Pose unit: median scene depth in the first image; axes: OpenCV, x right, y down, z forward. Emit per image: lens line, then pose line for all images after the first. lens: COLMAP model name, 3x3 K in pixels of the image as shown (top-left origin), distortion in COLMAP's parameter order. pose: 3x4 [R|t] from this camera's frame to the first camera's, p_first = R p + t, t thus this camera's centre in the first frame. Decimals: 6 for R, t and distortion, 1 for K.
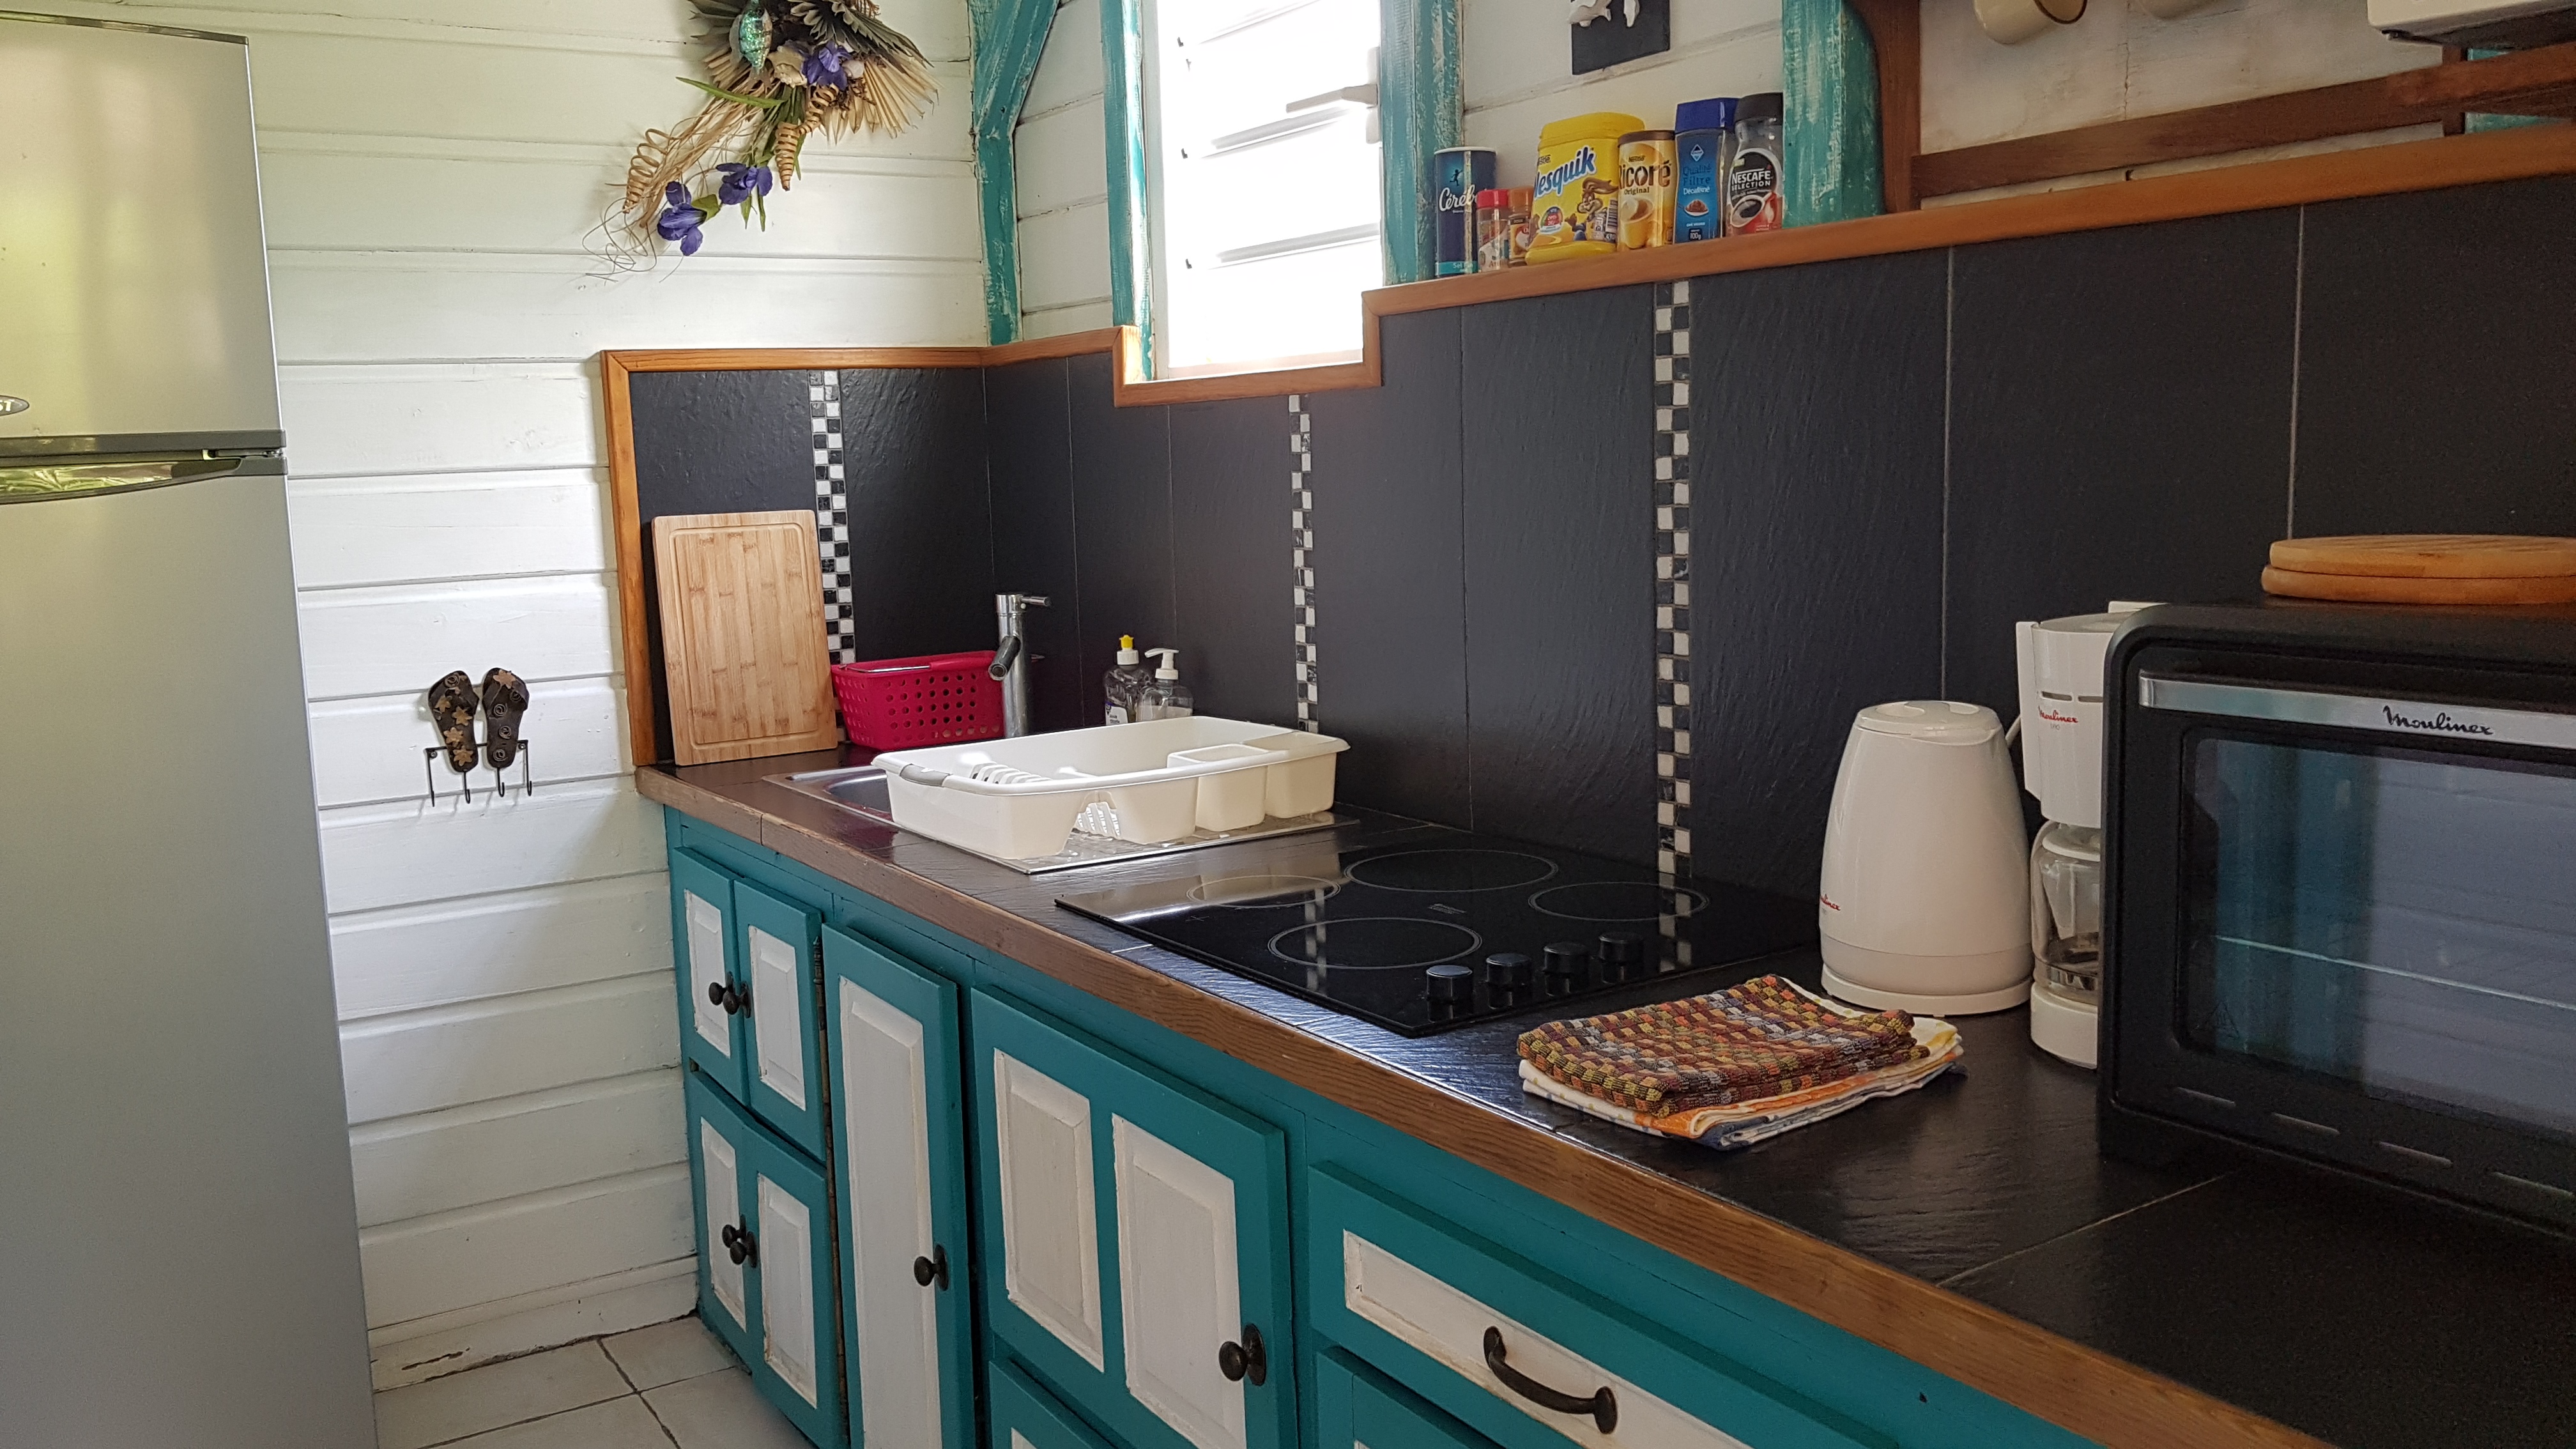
lens RADIAL K [[2044.3, 0, 1286.5], [0, 2044.3, 699.6], [0, 0, 1]] dist [-0.012445, 0.002029]
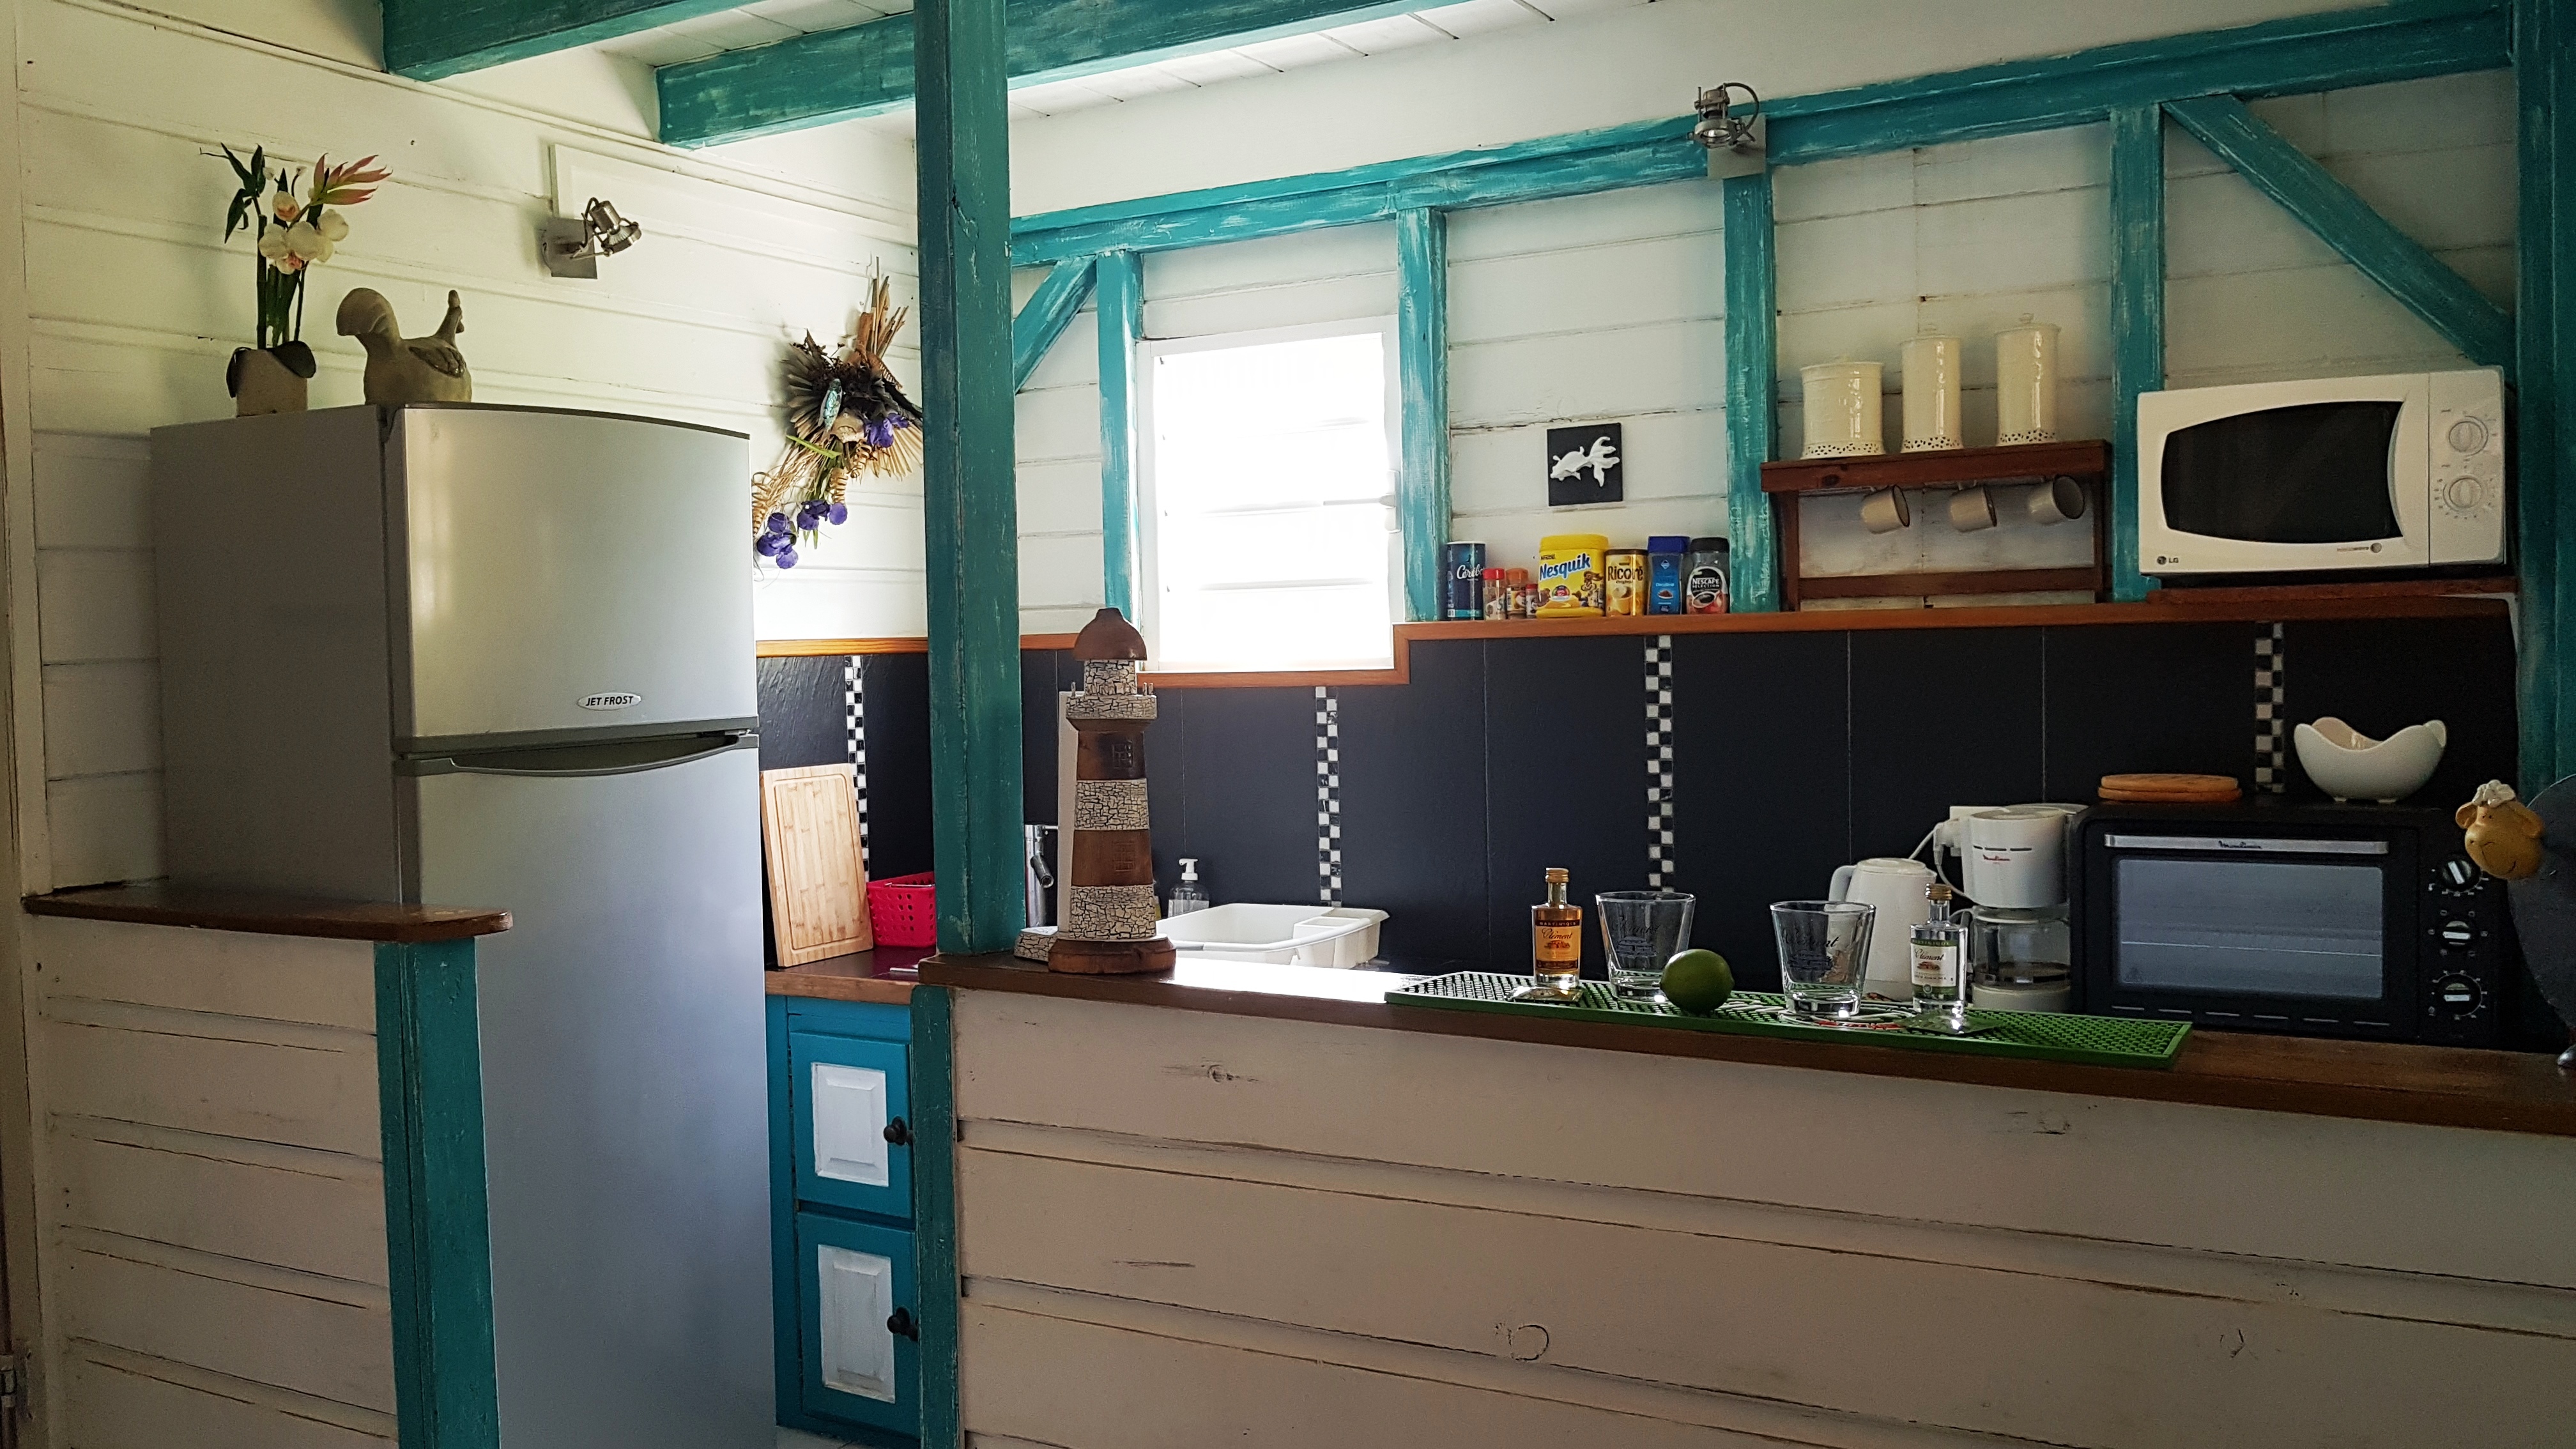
lens RADIAL K [[2044.3, 0, 1296.5], [0, 2044.3, 737.3], [0, 0, 1]] dist [-0.012445, 0.002029]
pose [[0.886179, -0.007465, 0.463282, -0.854615], [0.049679, 0.995637, -0.078985, 0.009522], [-0.460672, 0.093011, 0.882684, -0.395239]]
